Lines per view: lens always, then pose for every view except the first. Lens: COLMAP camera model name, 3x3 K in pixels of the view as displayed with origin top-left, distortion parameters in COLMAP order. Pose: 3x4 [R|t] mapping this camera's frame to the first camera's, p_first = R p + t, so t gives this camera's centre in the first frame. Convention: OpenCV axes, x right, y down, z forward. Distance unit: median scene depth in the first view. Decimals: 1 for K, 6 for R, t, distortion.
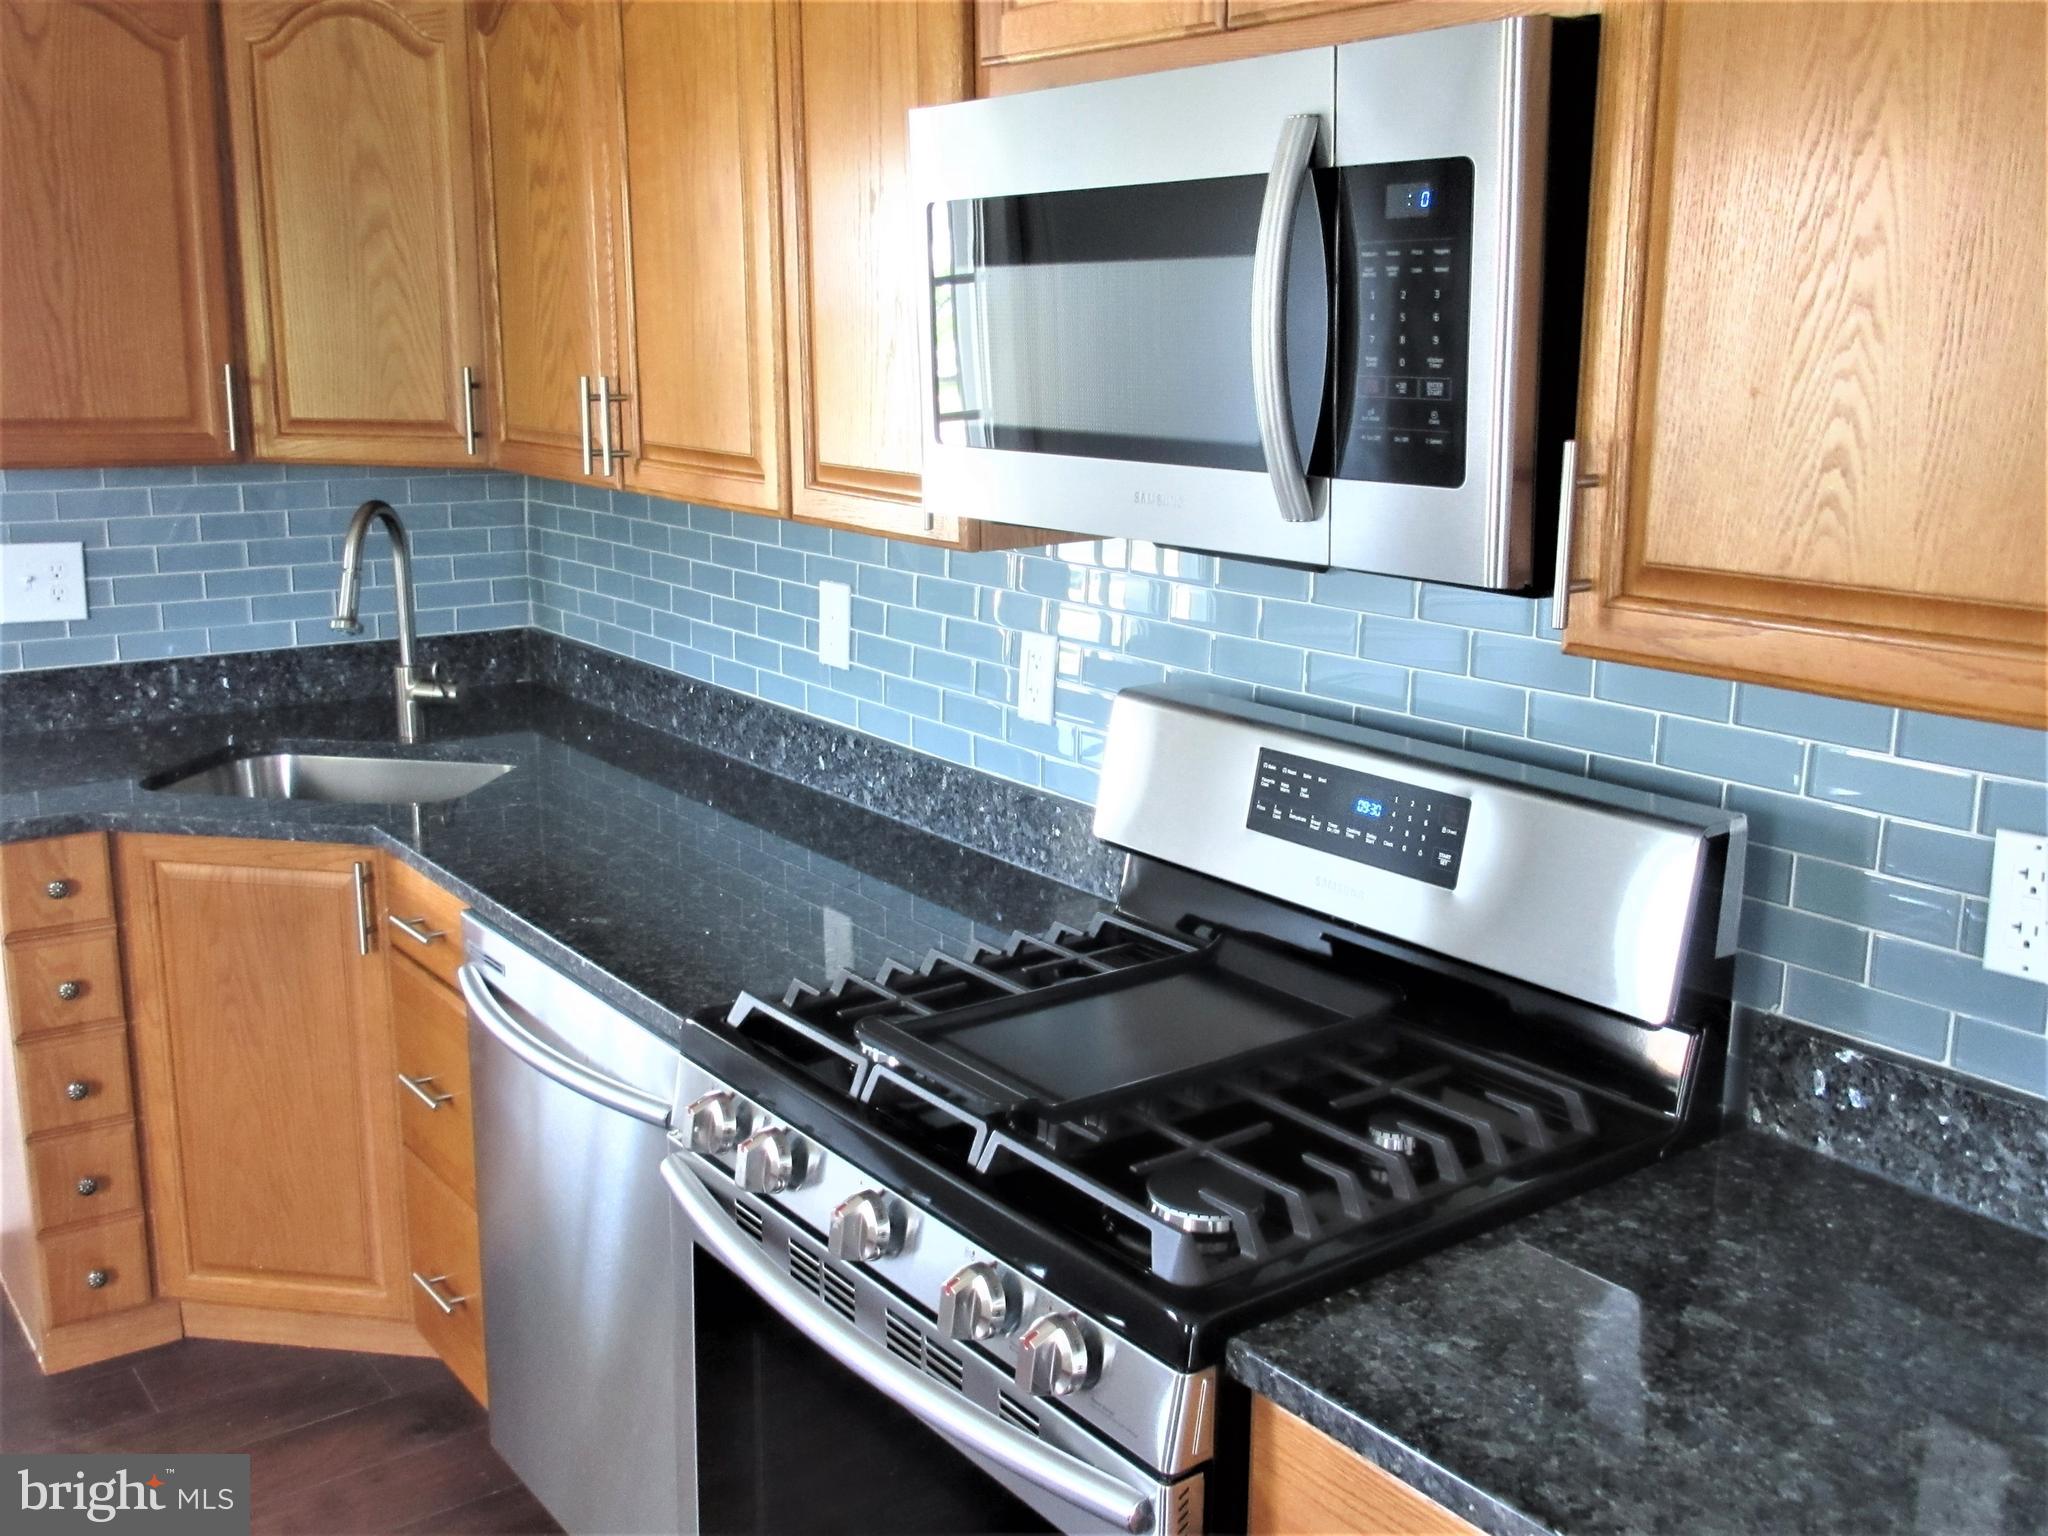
lens RADIAL K [[1950.0, 0, 1024.0], [0, 1950.0, 768.0], [0, 0, 1]] dist [-0.005100, -0.006559]
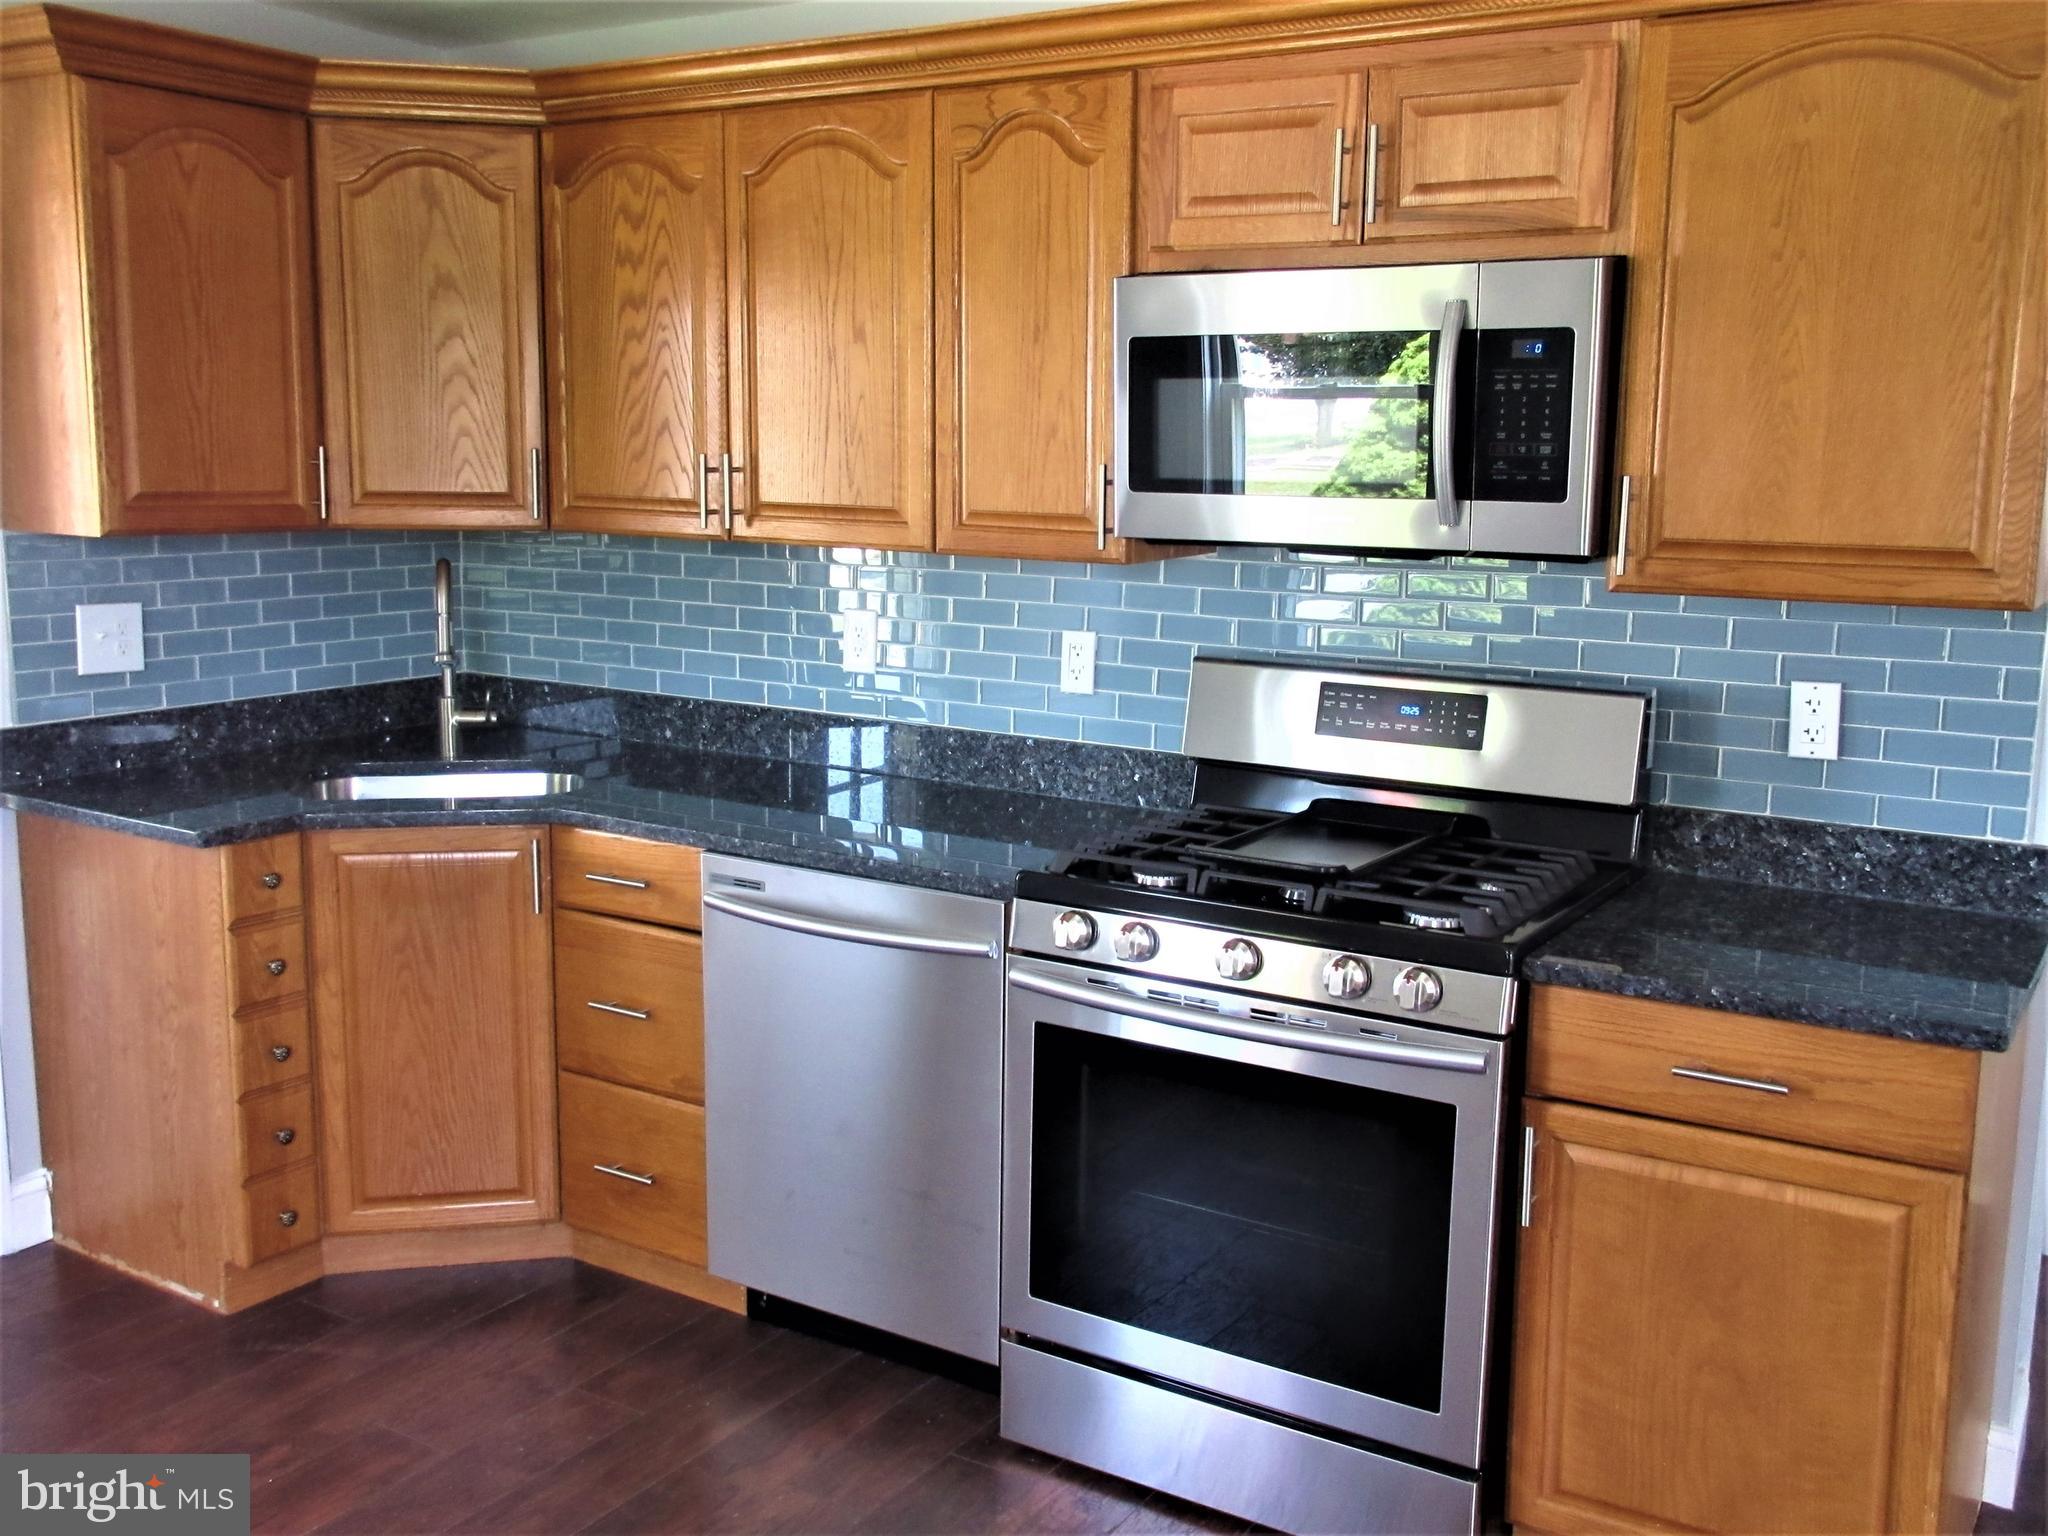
lens RADIAL K [[1950.0, 0, 1024.0], [0, 1950.0, 768.0], [0, 0, 1]] dist [-0.005100, -0.006559]
pose [[0.934488, -0.057431, 0.351331, -0.468806], [0.074842, 0.996539, -0.036165, 0.069208], [-0.348039, 0.060090, 0.935552, -0.273896]]
